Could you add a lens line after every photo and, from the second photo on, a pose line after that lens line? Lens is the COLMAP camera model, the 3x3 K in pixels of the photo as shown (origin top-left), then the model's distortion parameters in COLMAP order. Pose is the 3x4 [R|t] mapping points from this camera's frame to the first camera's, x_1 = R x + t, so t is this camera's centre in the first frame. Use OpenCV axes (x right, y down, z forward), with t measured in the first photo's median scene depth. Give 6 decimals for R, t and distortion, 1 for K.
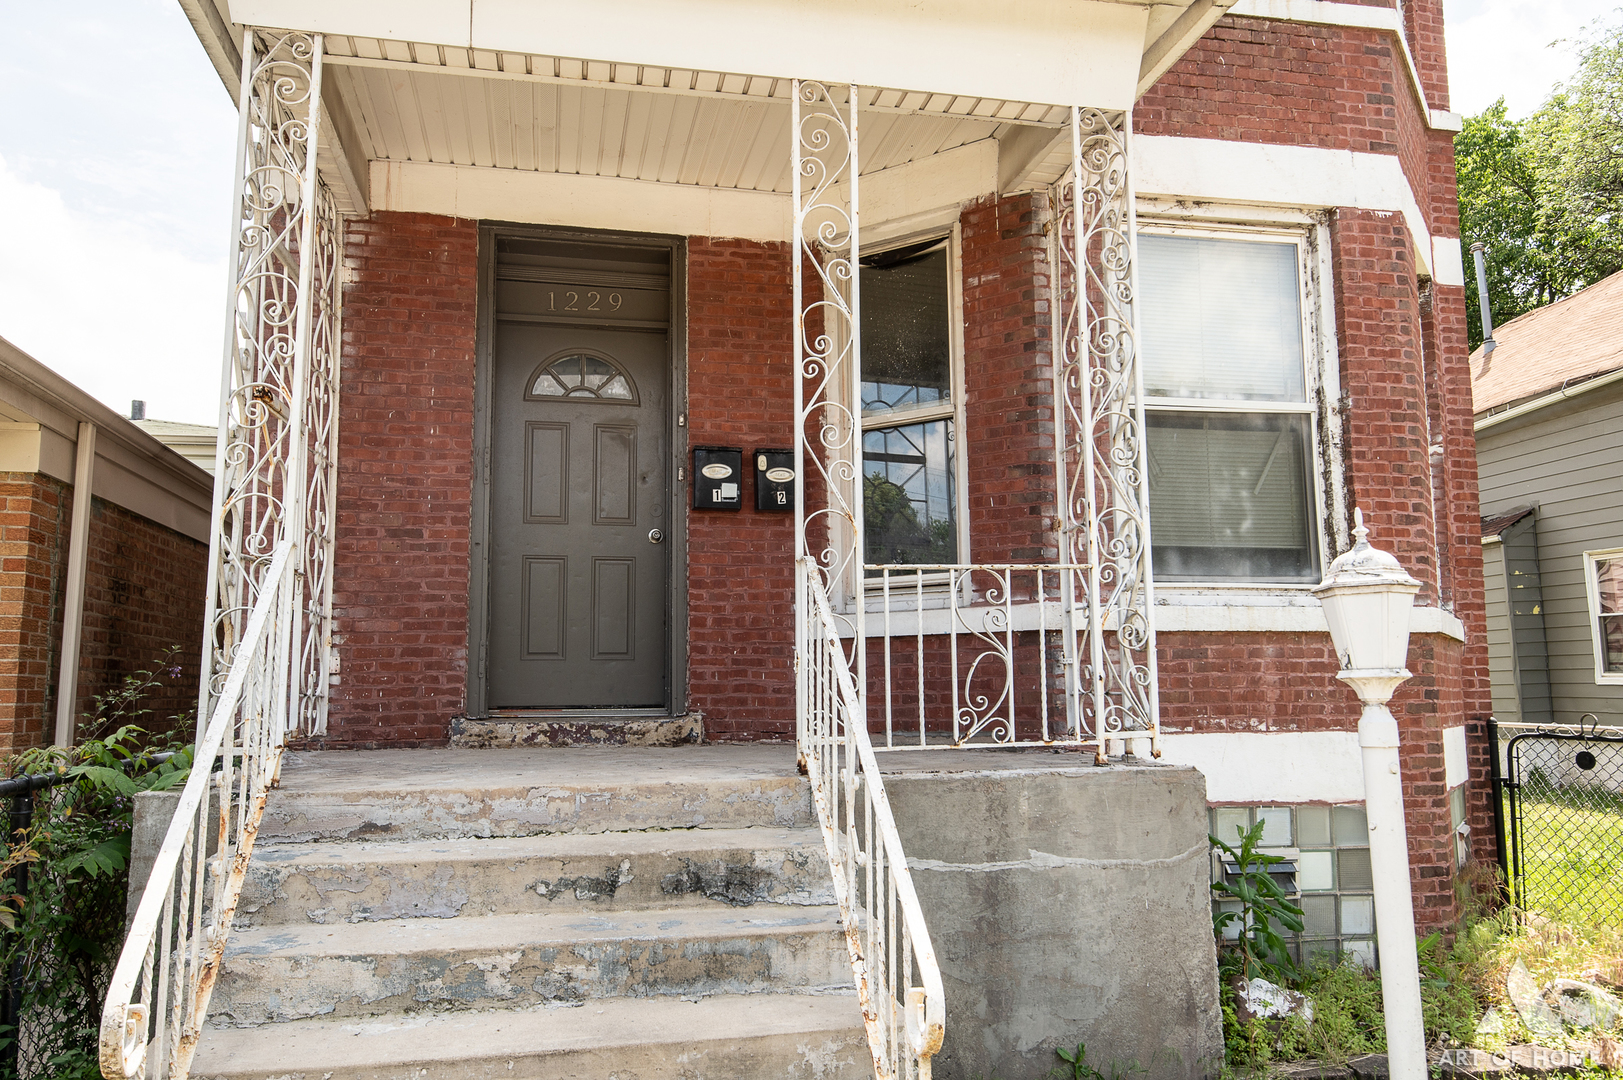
lens RADIAL K [[1192.7, 0, 809.6], [0, 1192.7, 544.6], [0, 0, 1]] dist [0.009978, -0.000792]
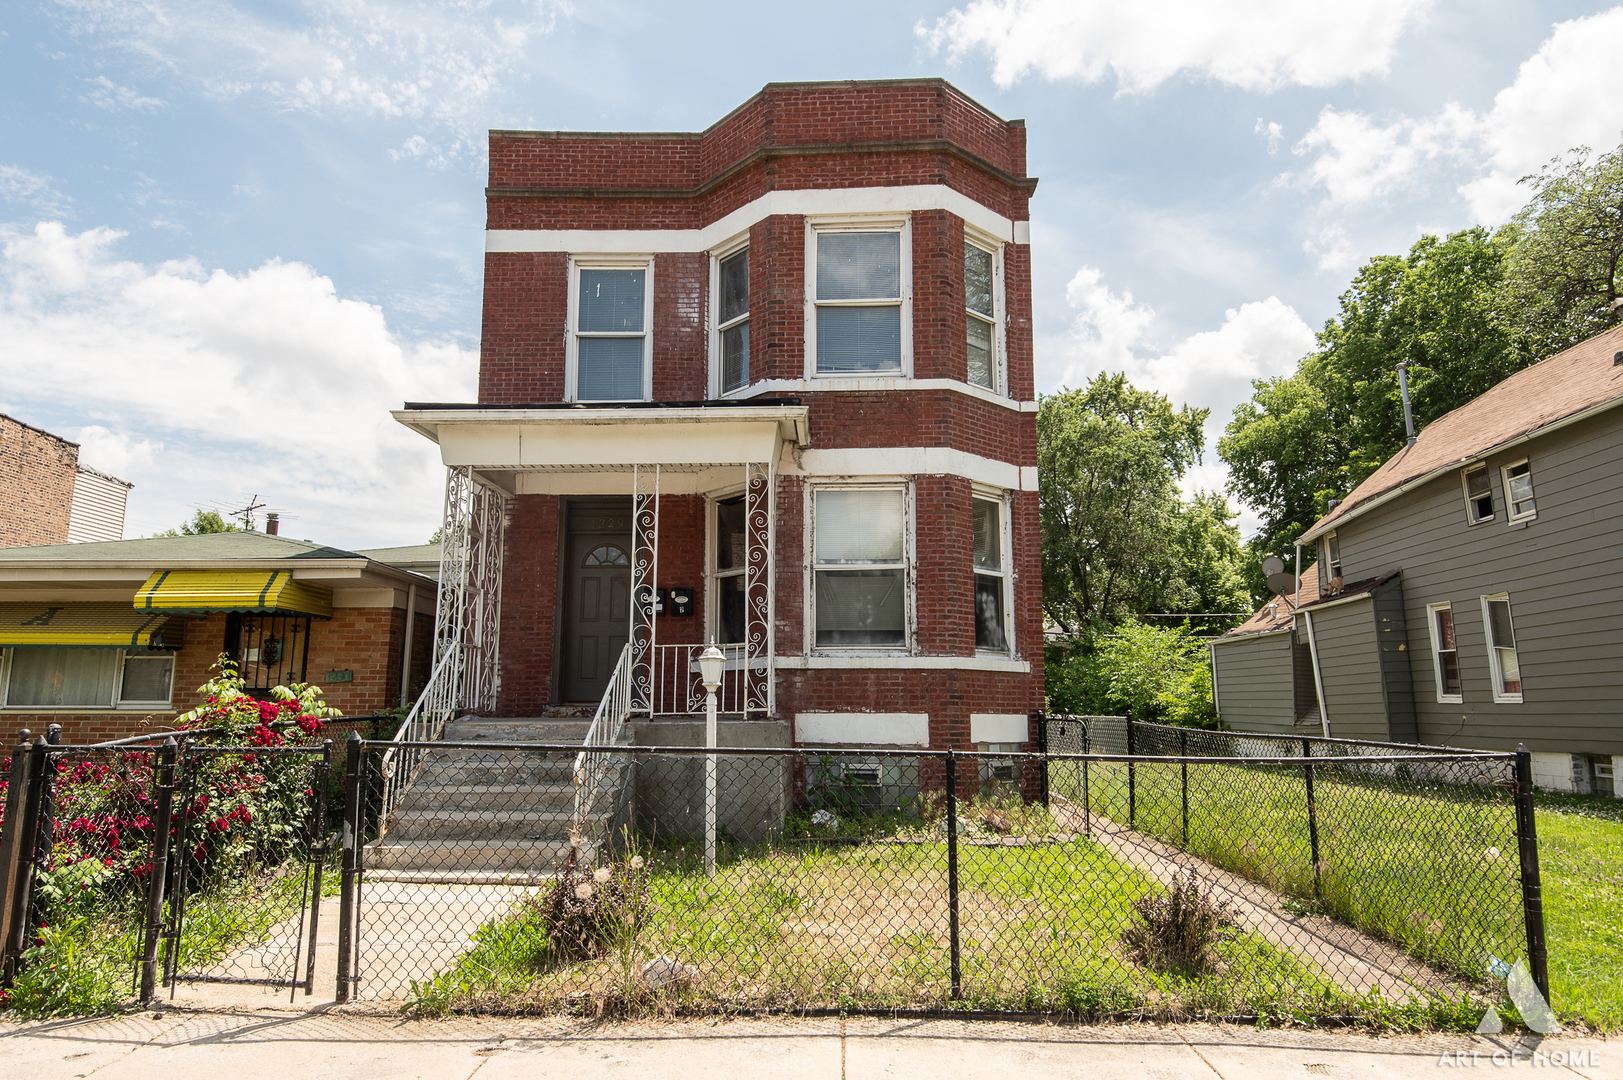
lens RADIAL K [[1032.9, 0, 809.3], [0, 1032.9, 532.2], [0, 0, 1]] dist [0.023639, -0.000477]
pose [[0.972564, -0.032090, -0.230411, 0.702727], [0.020429, 0.998395, -0.052819, -0.081267], [0.231736, 0.046663, 0.971659, -0.911047]]
